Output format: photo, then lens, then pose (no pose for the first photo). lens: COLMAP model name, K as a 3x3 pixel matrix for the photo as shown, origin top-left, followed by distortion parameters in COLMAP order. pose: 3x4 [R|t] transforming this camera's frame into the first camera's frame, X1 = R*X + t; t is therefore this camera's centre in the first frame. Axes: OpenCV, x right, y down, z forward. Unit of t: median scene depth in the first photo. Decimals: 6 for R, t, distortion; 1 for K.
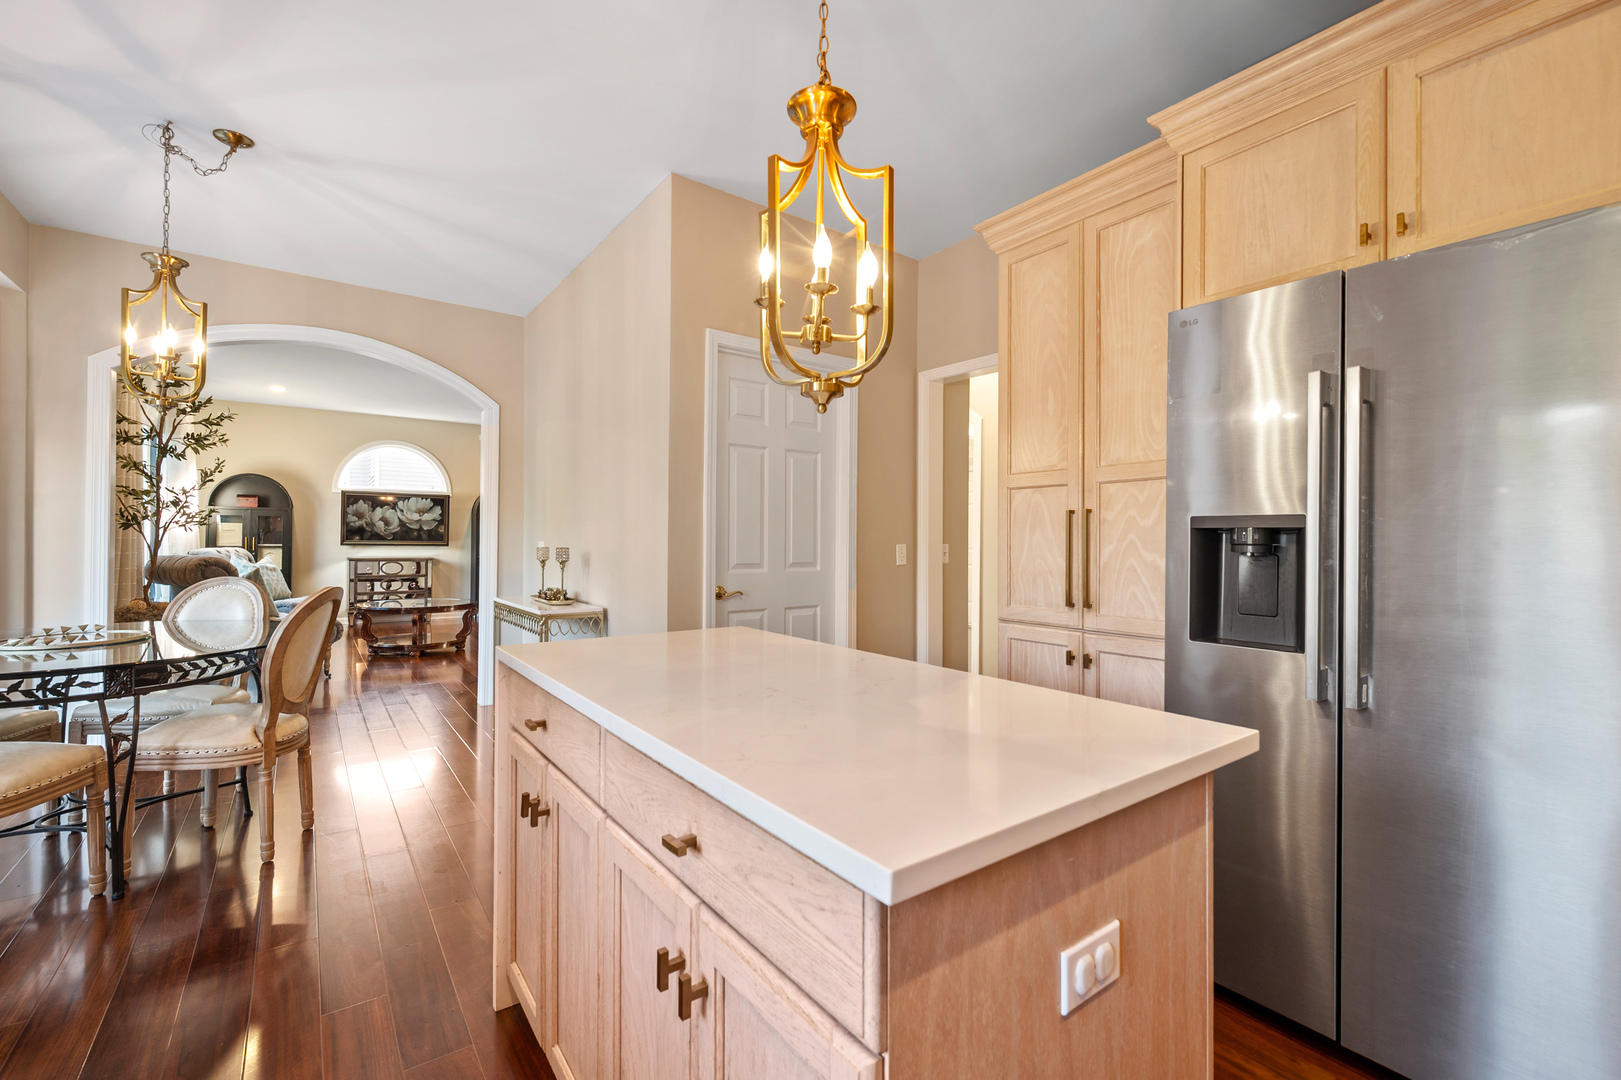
lens RADIAL K [[660.8, 0, 794.1], [0, 660.8, 535.8], [0, 0, 1]] dist [-0.004897, -0.000219]
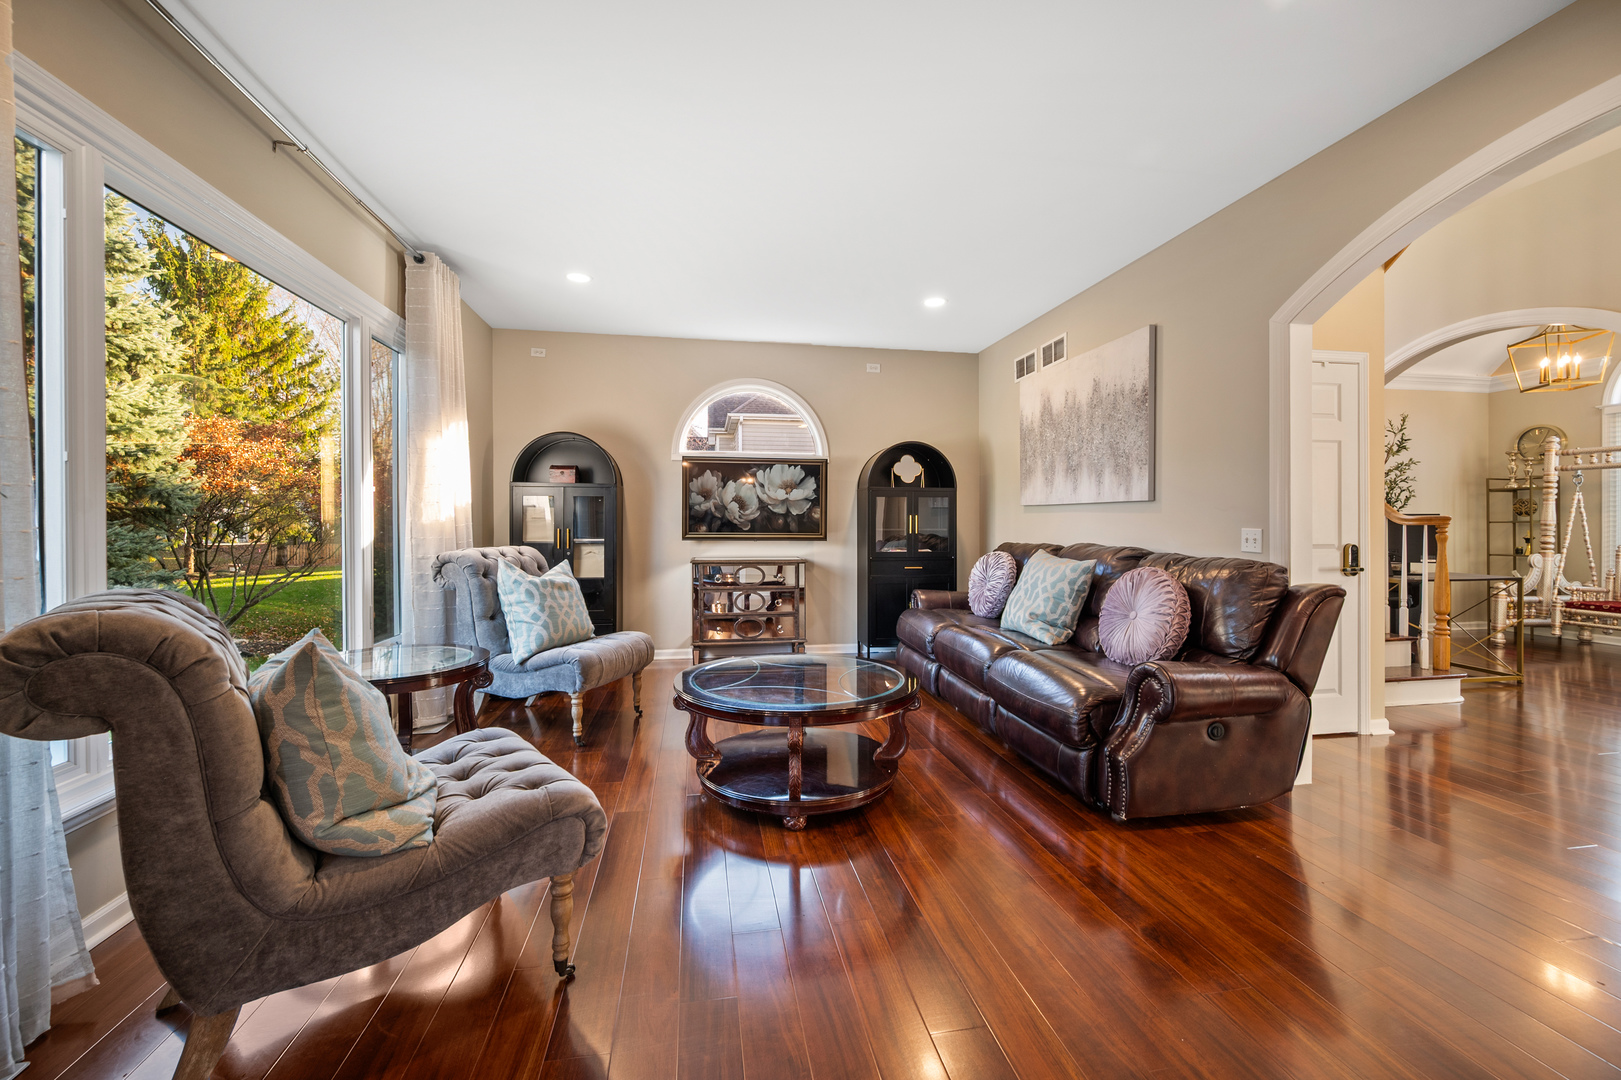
lens RADIAL K [[660.8, 0, 815.4], [0, 660.8, 535.1], [0, 0, 1]] dist [-0.004897, -0.000219]
pose [[0.916272, -0.006530, -0.400503, -0.289460], [0.011836, 0.999872, 0.010775, 0.004018], [0.400381, -0.014613, 0.916232, 0.429878]]
